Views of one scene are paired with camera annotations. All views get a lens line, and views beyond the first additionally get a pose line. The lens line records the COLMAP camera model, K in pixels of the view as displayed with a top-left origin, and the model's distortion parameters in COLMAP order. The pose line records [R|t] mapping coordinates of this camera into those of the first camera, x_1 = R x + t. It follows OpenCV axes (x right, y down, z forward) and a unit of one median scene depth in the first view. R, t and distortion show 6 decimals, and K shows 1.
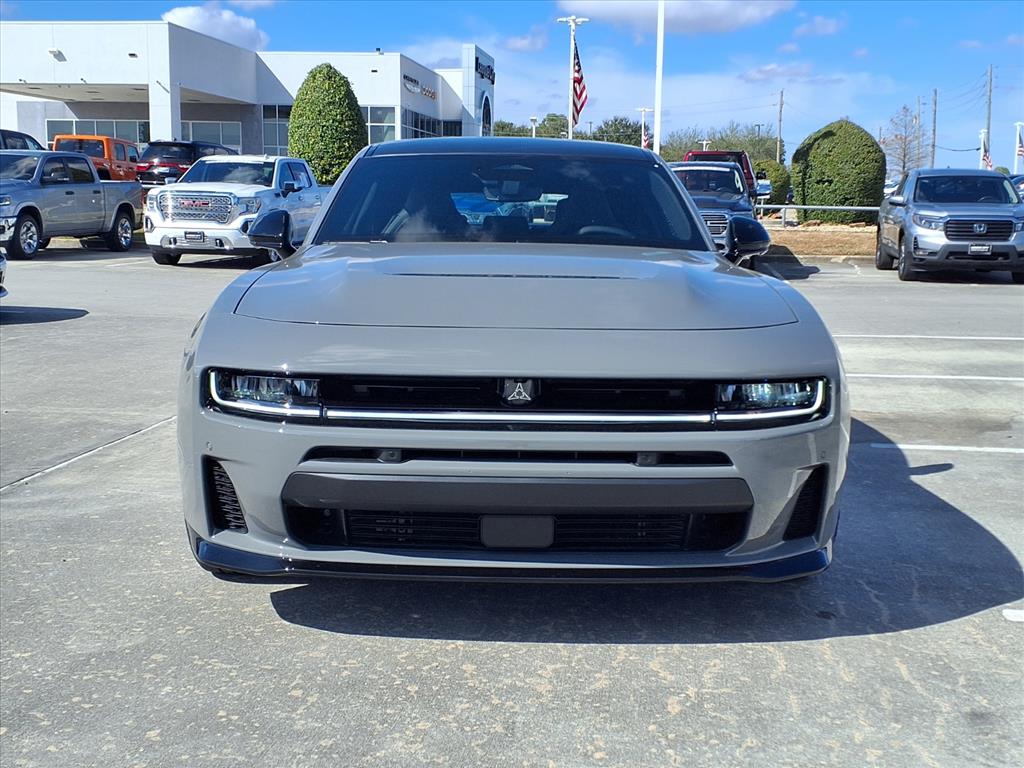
lens RADIAL K [[1250.9, 0, 512.0], [0, 1250.9, 384.0], [0, 0, 1]] dist [0.203805, -0.571370]
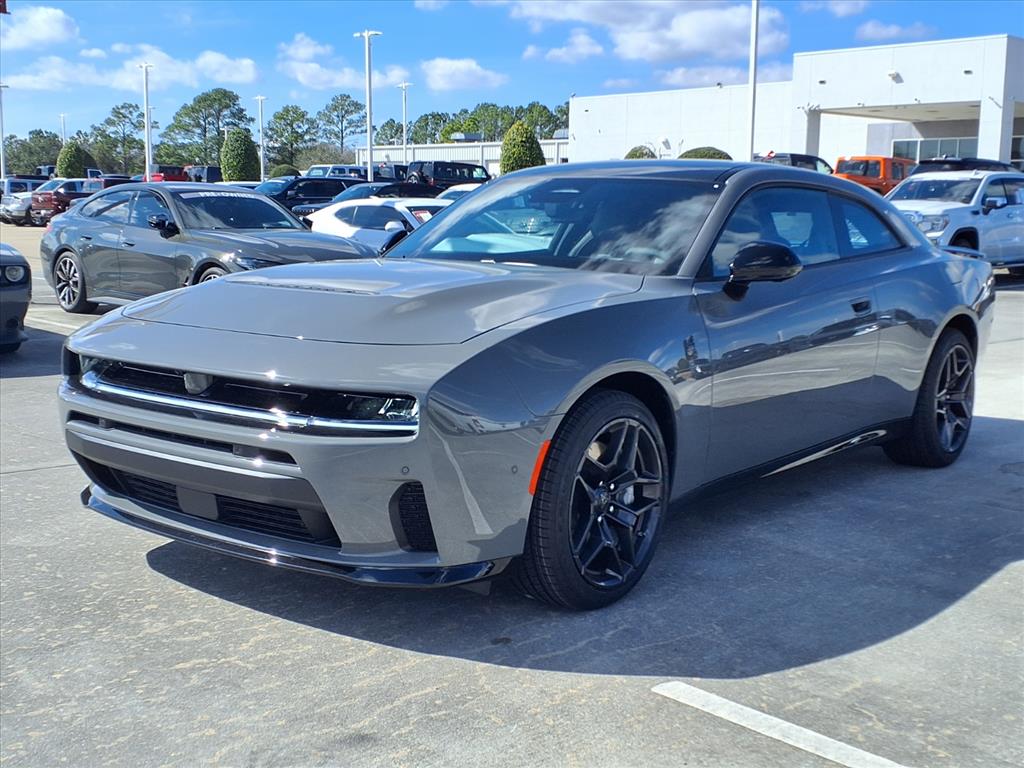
lens RADIAL K [[1250.9, 0, 512.0], [0, 1250.9, 384.0], [0, 0, 1]] dist [0.203805, -0.571370]
pose [[0.773724, 0.085913, -0.627671, 0.916844], [-0.094604, 0.995322, 0.019619, -0.041345], [0.626420, 0.044201, 0.778232, 0.244602]]
